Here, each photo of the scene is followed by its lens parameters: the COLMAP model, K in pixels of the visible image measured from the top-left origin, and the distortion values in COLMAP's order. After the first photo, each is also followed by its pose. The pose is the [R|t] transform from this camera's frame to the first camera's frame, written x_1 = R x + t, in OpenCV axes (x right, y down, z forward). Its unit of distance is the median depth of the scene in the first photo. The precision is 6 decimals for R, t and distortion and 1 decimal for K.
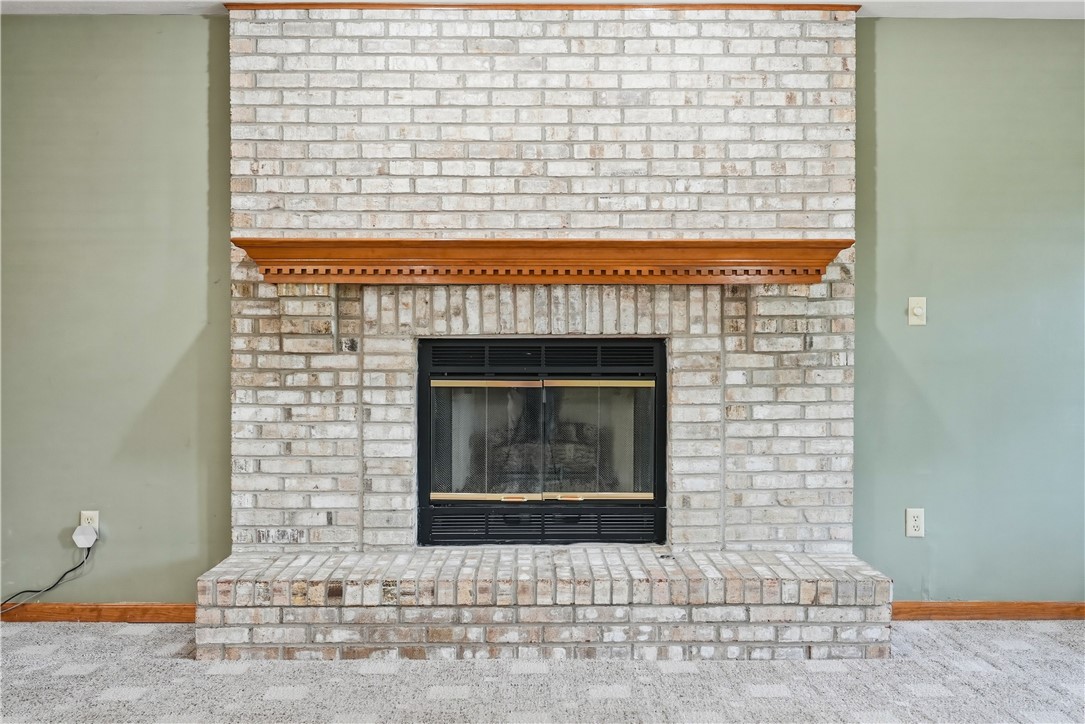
lens RADIAL K [[917.7, 0, 543.0], [0, 917.7, 373.0], [0, 0, 1]] dist [-0.001595, 0.001830]
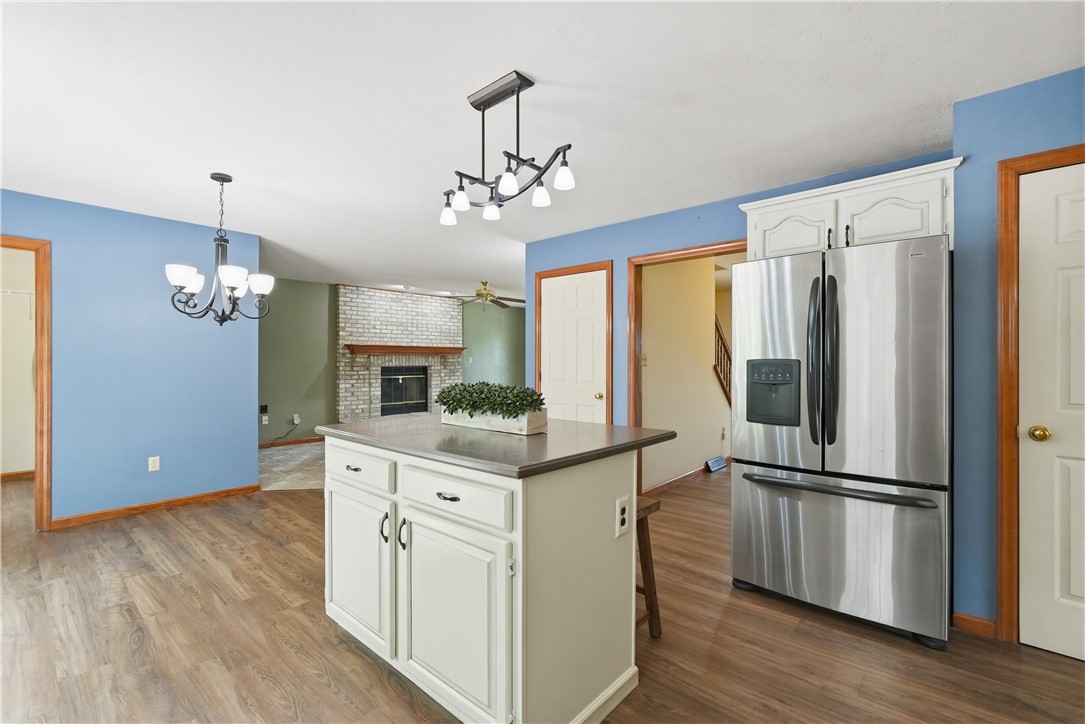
lens RADIAL K [[485.2, 0, 545.9], [0, 485.2, 356.7], [0, 0, 1]] dist [-0.001845, 0.000076]
pose [[0.664456, 0.008022, 0.747285, -1.319662], [0.008735, 0.999791, -0.018500, -0.036565], [-0.747277, 0.018820, 0.664247, -1.074757]]
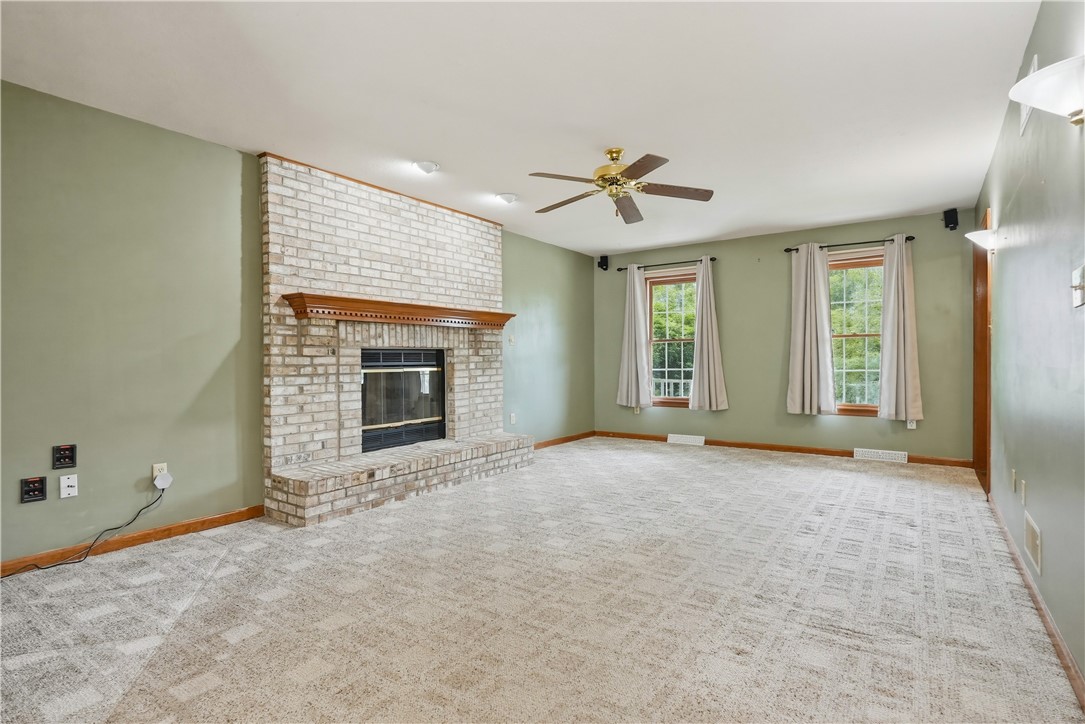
lens RADIAL K [[535.5, 0, 537.2], [0, 535.5, 357.6], [0, 0, 1]] dist [-0.002911, 0.000596]
pose [[0.595500, -0.003024, 0.803349, -0.844737], [0.016880, 0.999819, -0.008749, -0.001506], [-0.803178, 0.018770, 0.595444, 0.005089]]
